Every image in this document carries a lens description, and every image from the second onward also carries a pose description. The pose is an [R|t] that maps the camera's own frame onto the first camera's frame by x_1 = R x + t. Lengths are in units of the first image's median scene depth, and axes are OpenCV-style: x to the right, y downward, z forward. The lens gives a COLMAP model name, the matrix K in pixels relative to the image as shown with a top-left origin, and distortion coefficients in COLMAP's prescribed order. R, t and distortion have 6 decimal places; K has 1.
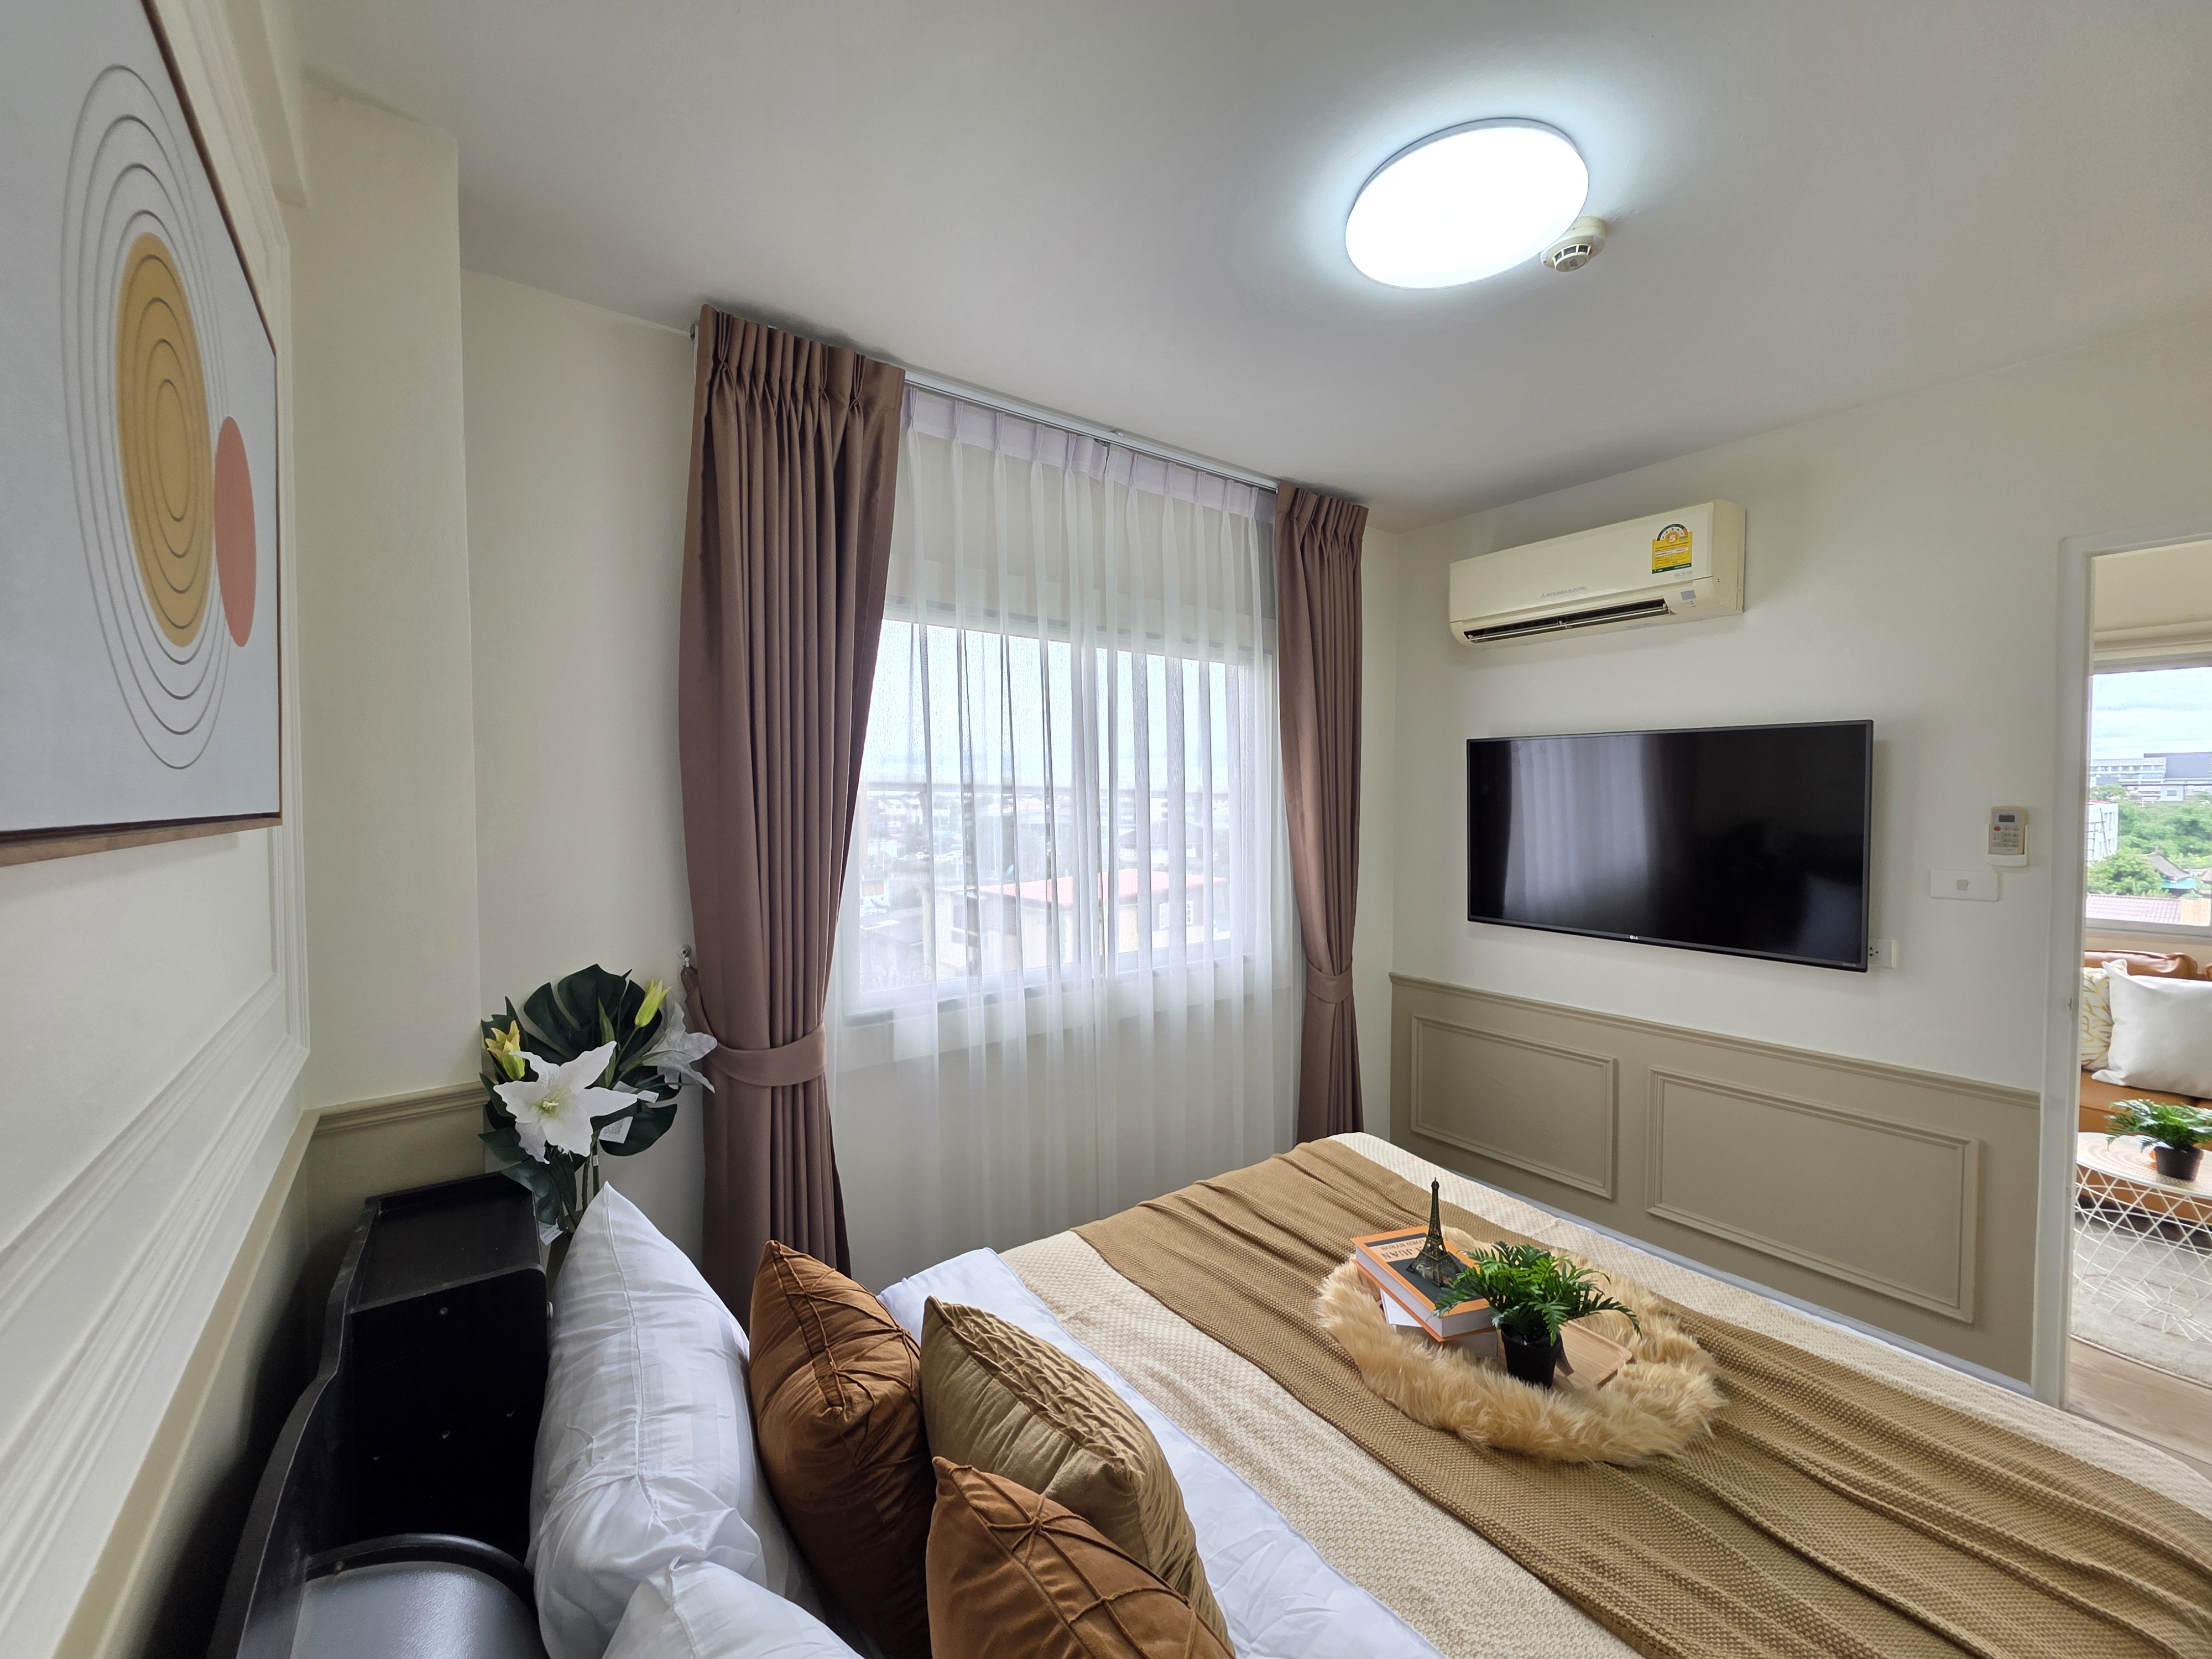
lens RADIAL K [[884.0, 0, 1111.8], [0, 884.0, 824.8], [0, 0, 1]] dist [0.000723, 0.000586]
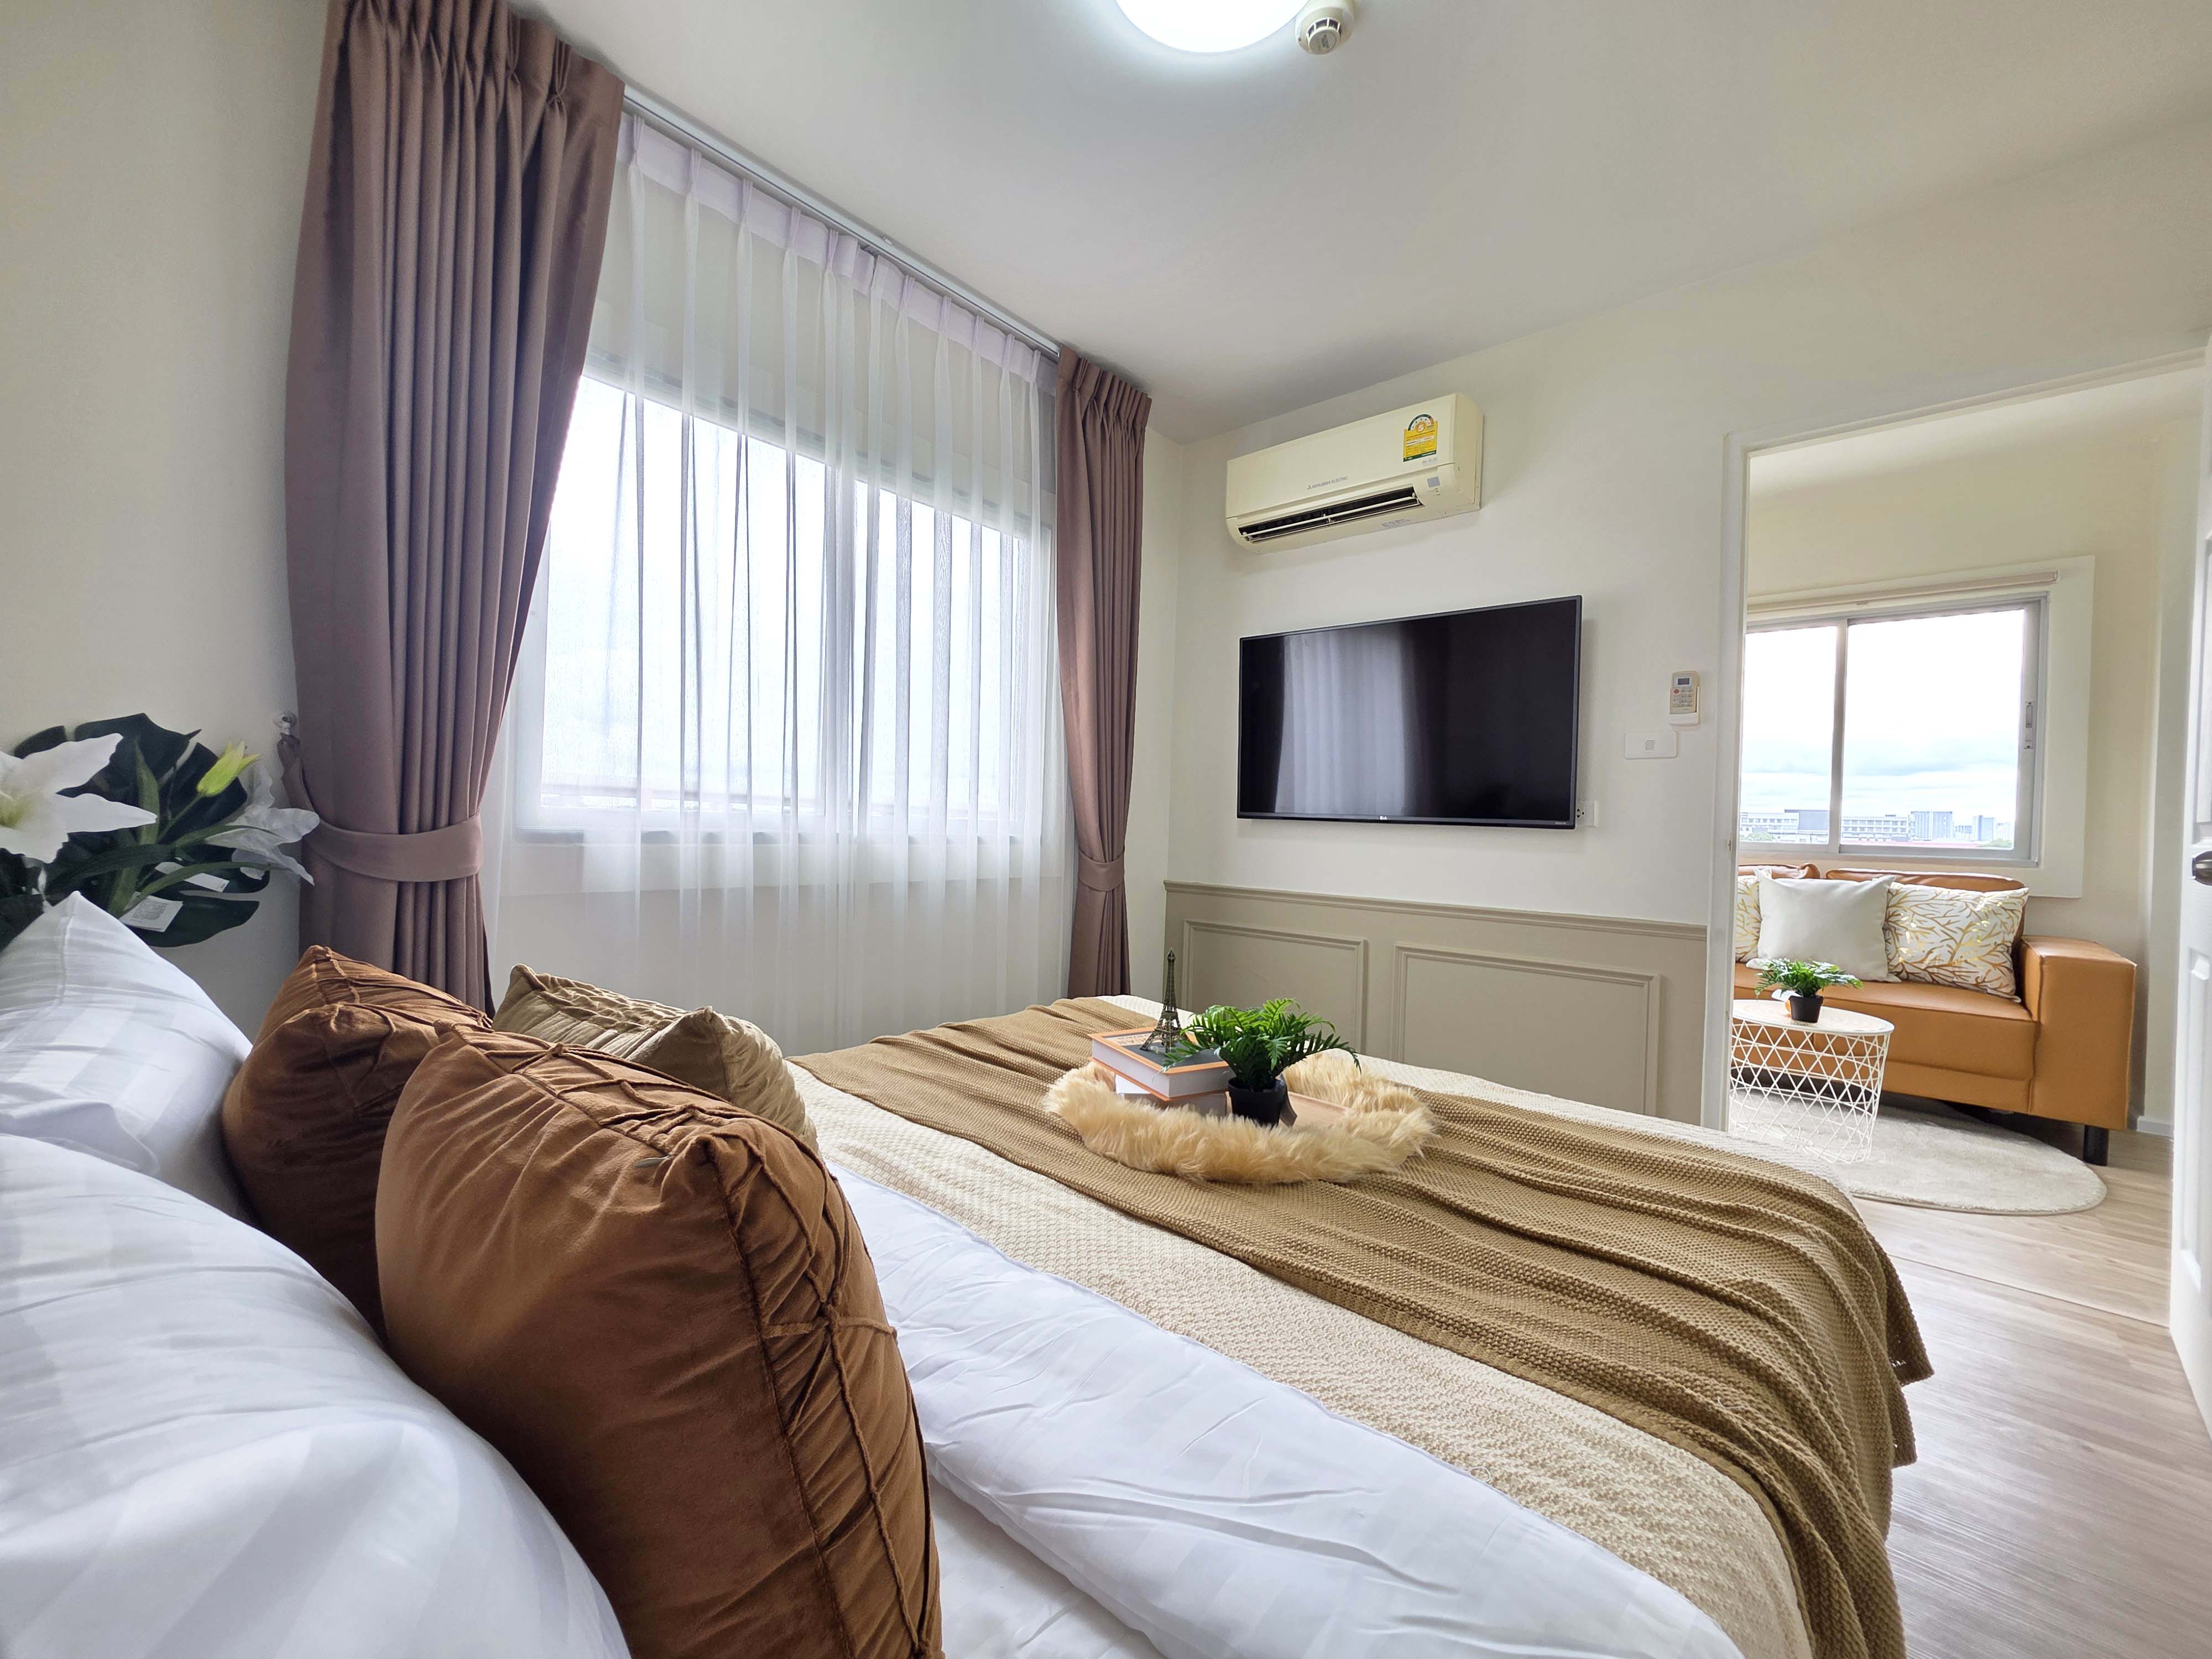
lens RADIAL K [[881.9, 0, 1108.6], [0, 881.9, 822.7], [0, 0, 1]] dist [0.000873, -0.000001]
pose [[0.977973, 0.031964, 0.206268, 0.081175], [-0.026521, 0.999225, -0.029103, 0.238577], [-0.207039, 0.022991, 0.978063, 0.068423]]
